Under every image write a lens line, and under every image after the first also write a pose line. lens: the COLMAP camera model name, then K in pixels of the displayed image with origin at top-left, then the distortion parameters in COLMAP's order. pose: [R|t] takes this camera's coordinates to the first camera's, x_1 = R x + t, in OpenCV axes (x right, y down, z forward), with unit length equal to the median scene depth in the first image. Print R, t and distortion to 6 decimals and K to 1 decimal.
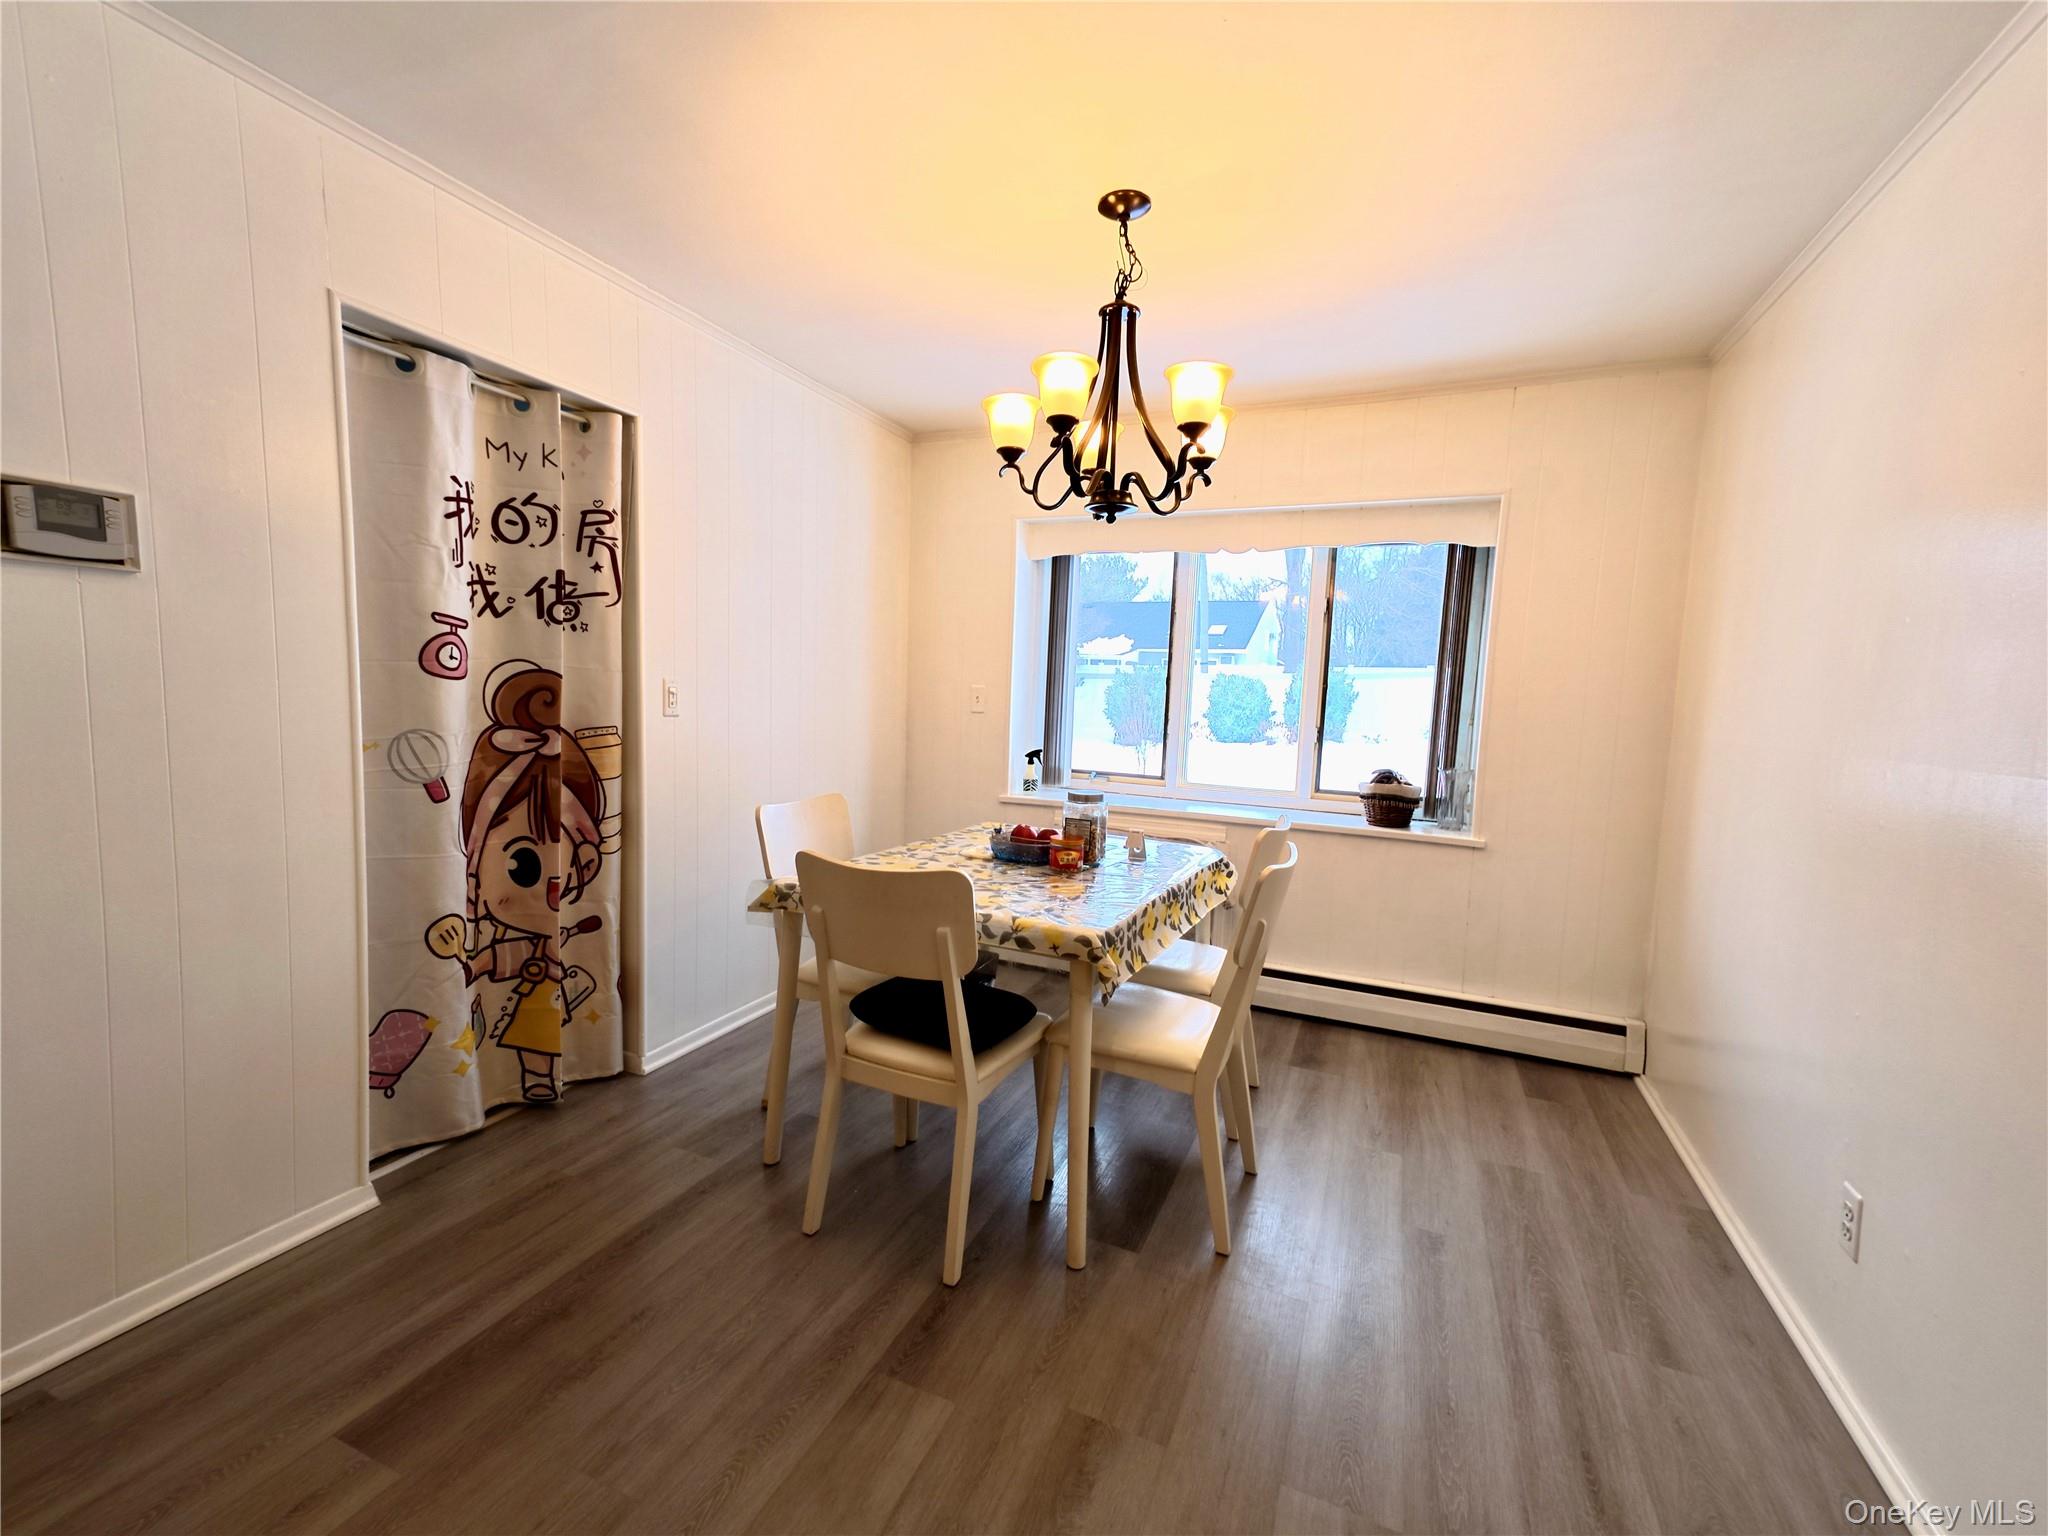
lens RADIAL K [[873.4, 0, 1022.0], [0, 873.4, 766.8], [0, 0, 1]] dist [0.027123, 0.000300]
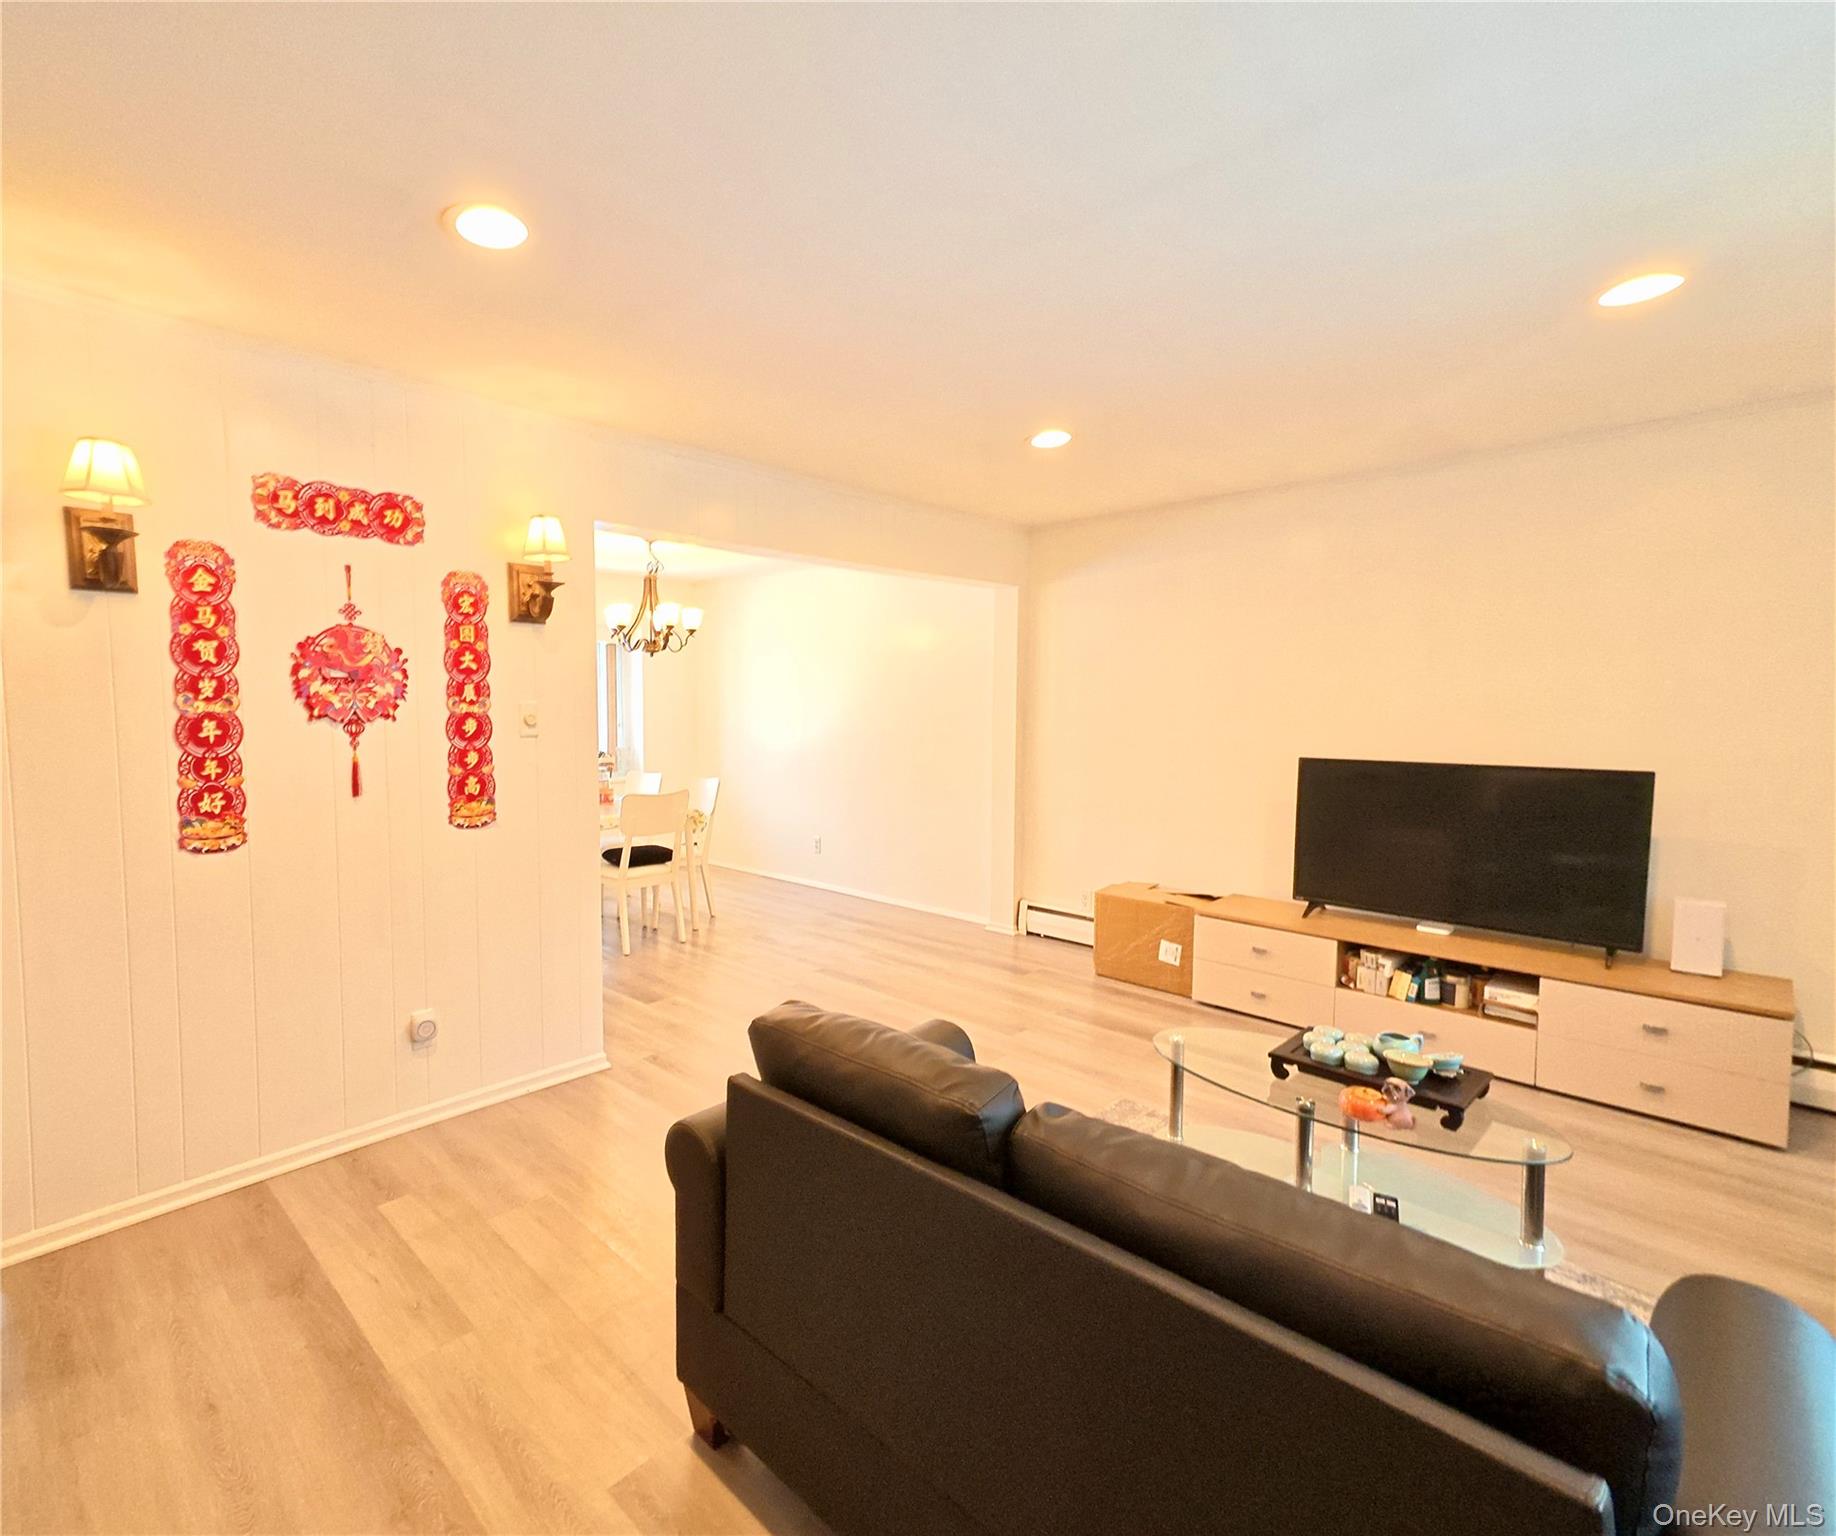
lens RADIAL K [[882.0, 0, 807.5], [0, 882.0, 767.1], [0, 0, 1]] dist [0.022050, 0.004684]
pose [[0.386538, -0.109396, 0.915763, -1.744602], [0.099367, 0.992100, 0.076574, -0.091046], [-0.916905, 0.061398, 0.394354, -0.345486]]
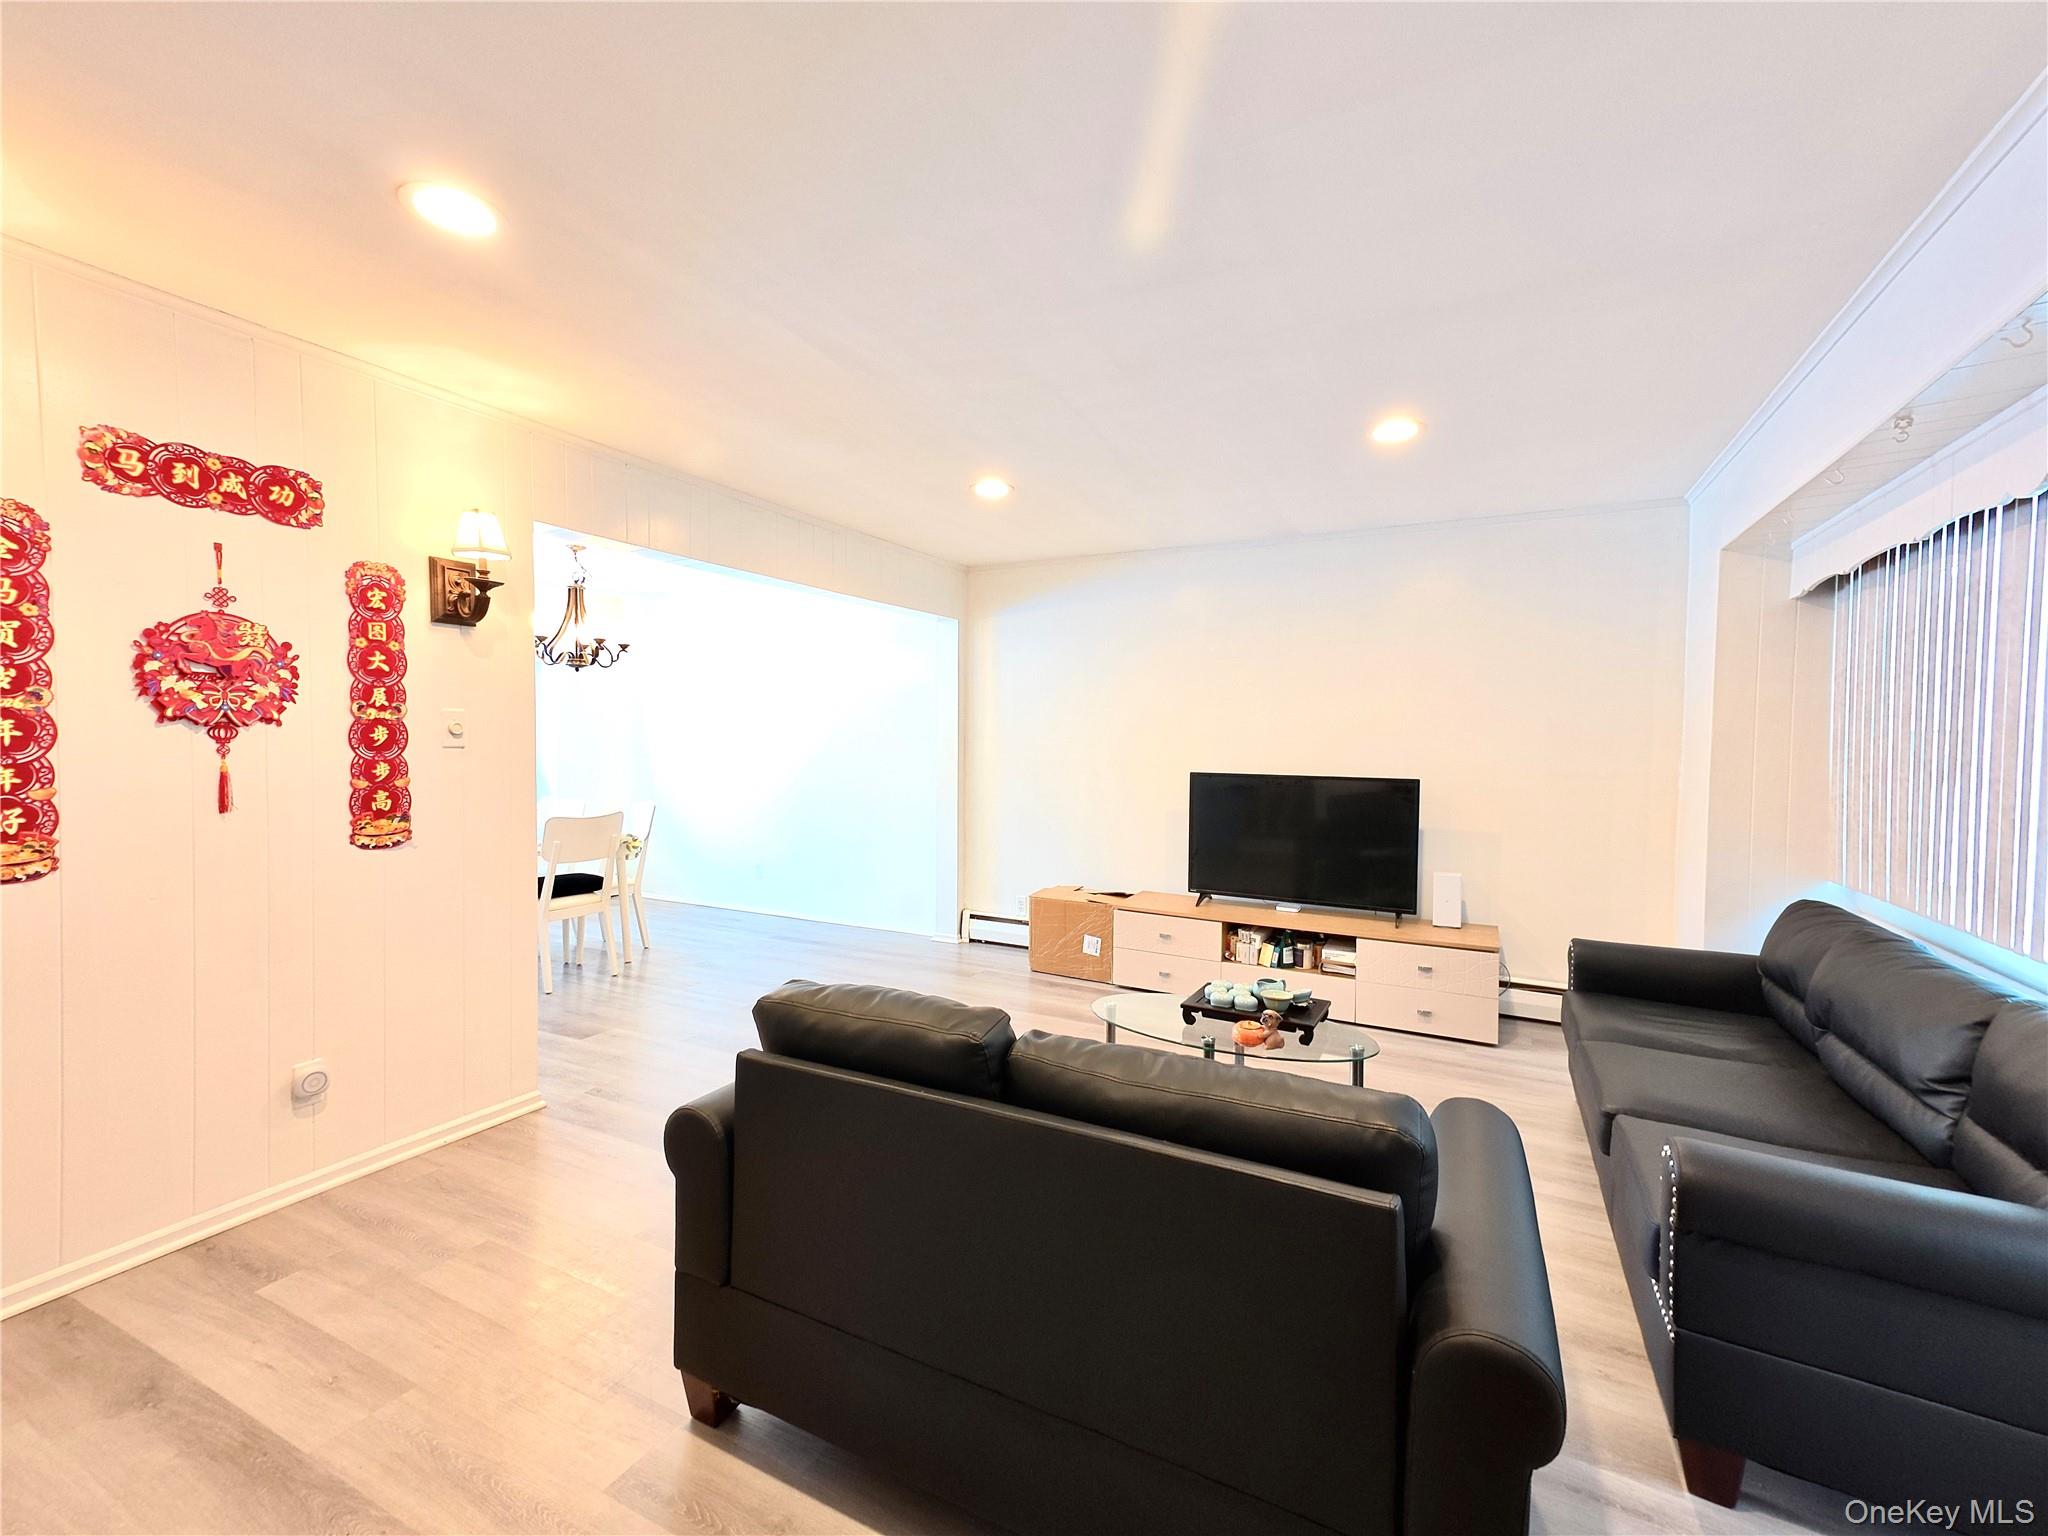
lens RADIAL K [[873.4, 0, 1031.3], [0, 873.4, 761.7], [0, 0, 1]] dist [0.027123, 0.000300]
pose [[0.061576, -0.069450, 0.995683, -1.837704], [0.080963, 0.994636, 0.064370, -0.072368], [-0.994813, 0.076650, 0.066869, -0.313214]]
